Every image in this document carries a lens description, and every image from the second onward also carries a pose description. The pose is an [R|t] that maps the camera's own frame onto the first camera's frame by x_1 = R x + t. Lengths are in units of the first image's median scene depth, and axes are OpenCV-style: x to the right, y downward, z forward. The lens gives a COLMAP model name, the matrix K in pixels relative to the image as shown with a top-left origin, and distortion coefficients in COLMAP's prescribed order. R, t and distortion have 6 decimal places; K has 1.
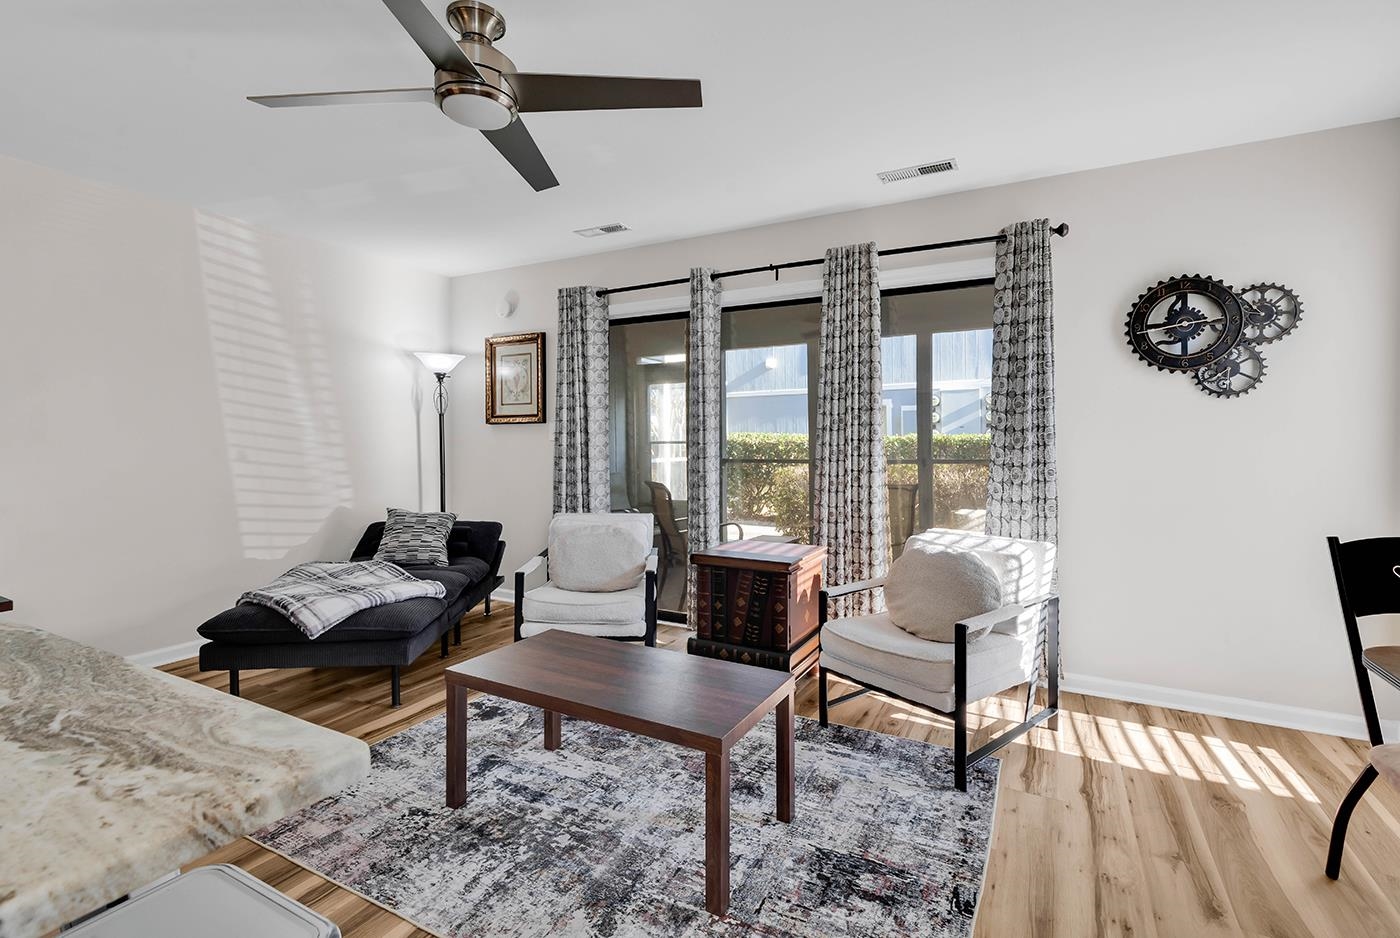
lens RADIAL K [[653.2, 0, 638.6], [0, 653.2, 442.6], [0, 0, 1]] dist [0.005141, 0.000053]
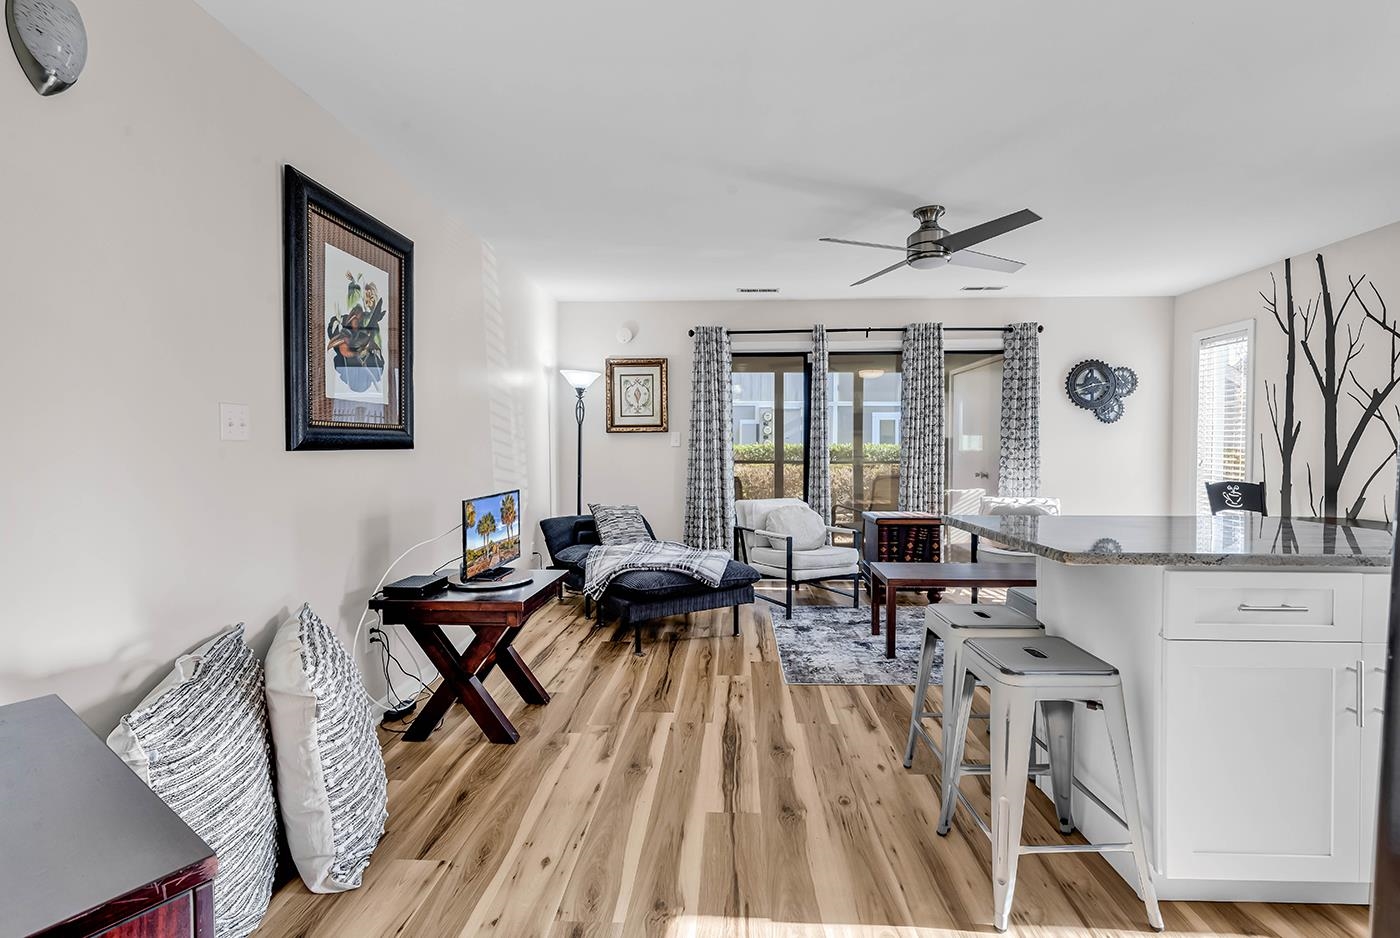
lens RADIAL K [[653.2, 0, 679.0], [0, 653.2, 476.1], [0, 0, 1]] dist [0.005141, 0.000053]
pose [[0.894229, -0.024279, 0.446951, -1.088522], [0.004741, 0.998986, 0.044782, -0.003014], [-0.447585, -0.037926, 0.893437, -0.192444]]
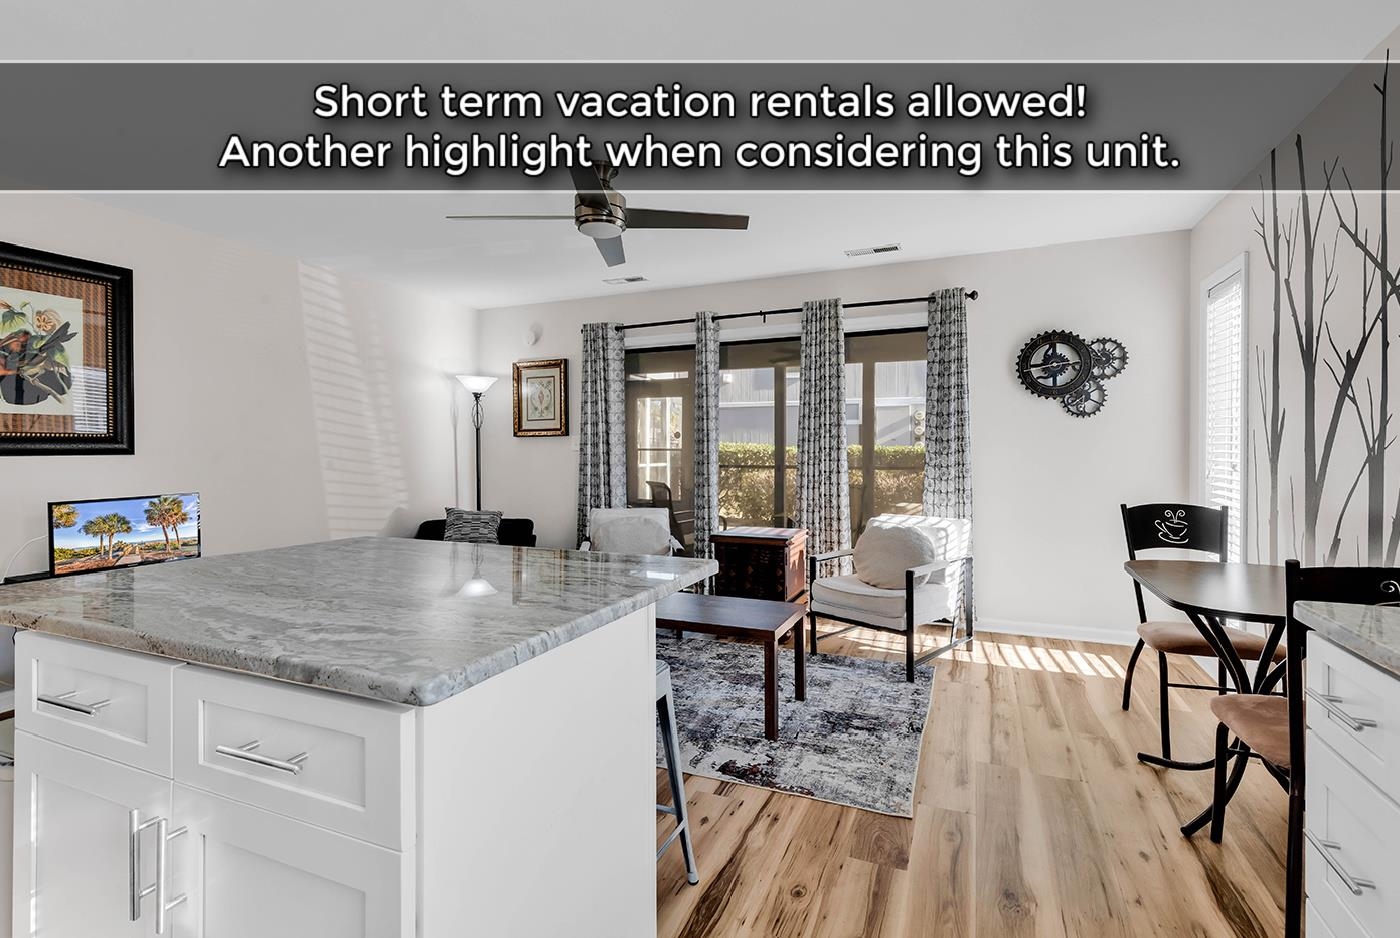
lens RADIAL K [[653.2, 0, 652.3], [0, 653.2, 452.2], [0, 0, 1]] dist [0.005141, 0.000053]
pose [[0.994478, -0.008123, 0.104629, -0.183894], [0.007994, 0.999967, 0.001656, -0.000422], [-0.104639, -0.000811, 0.994510, -0.316465]]
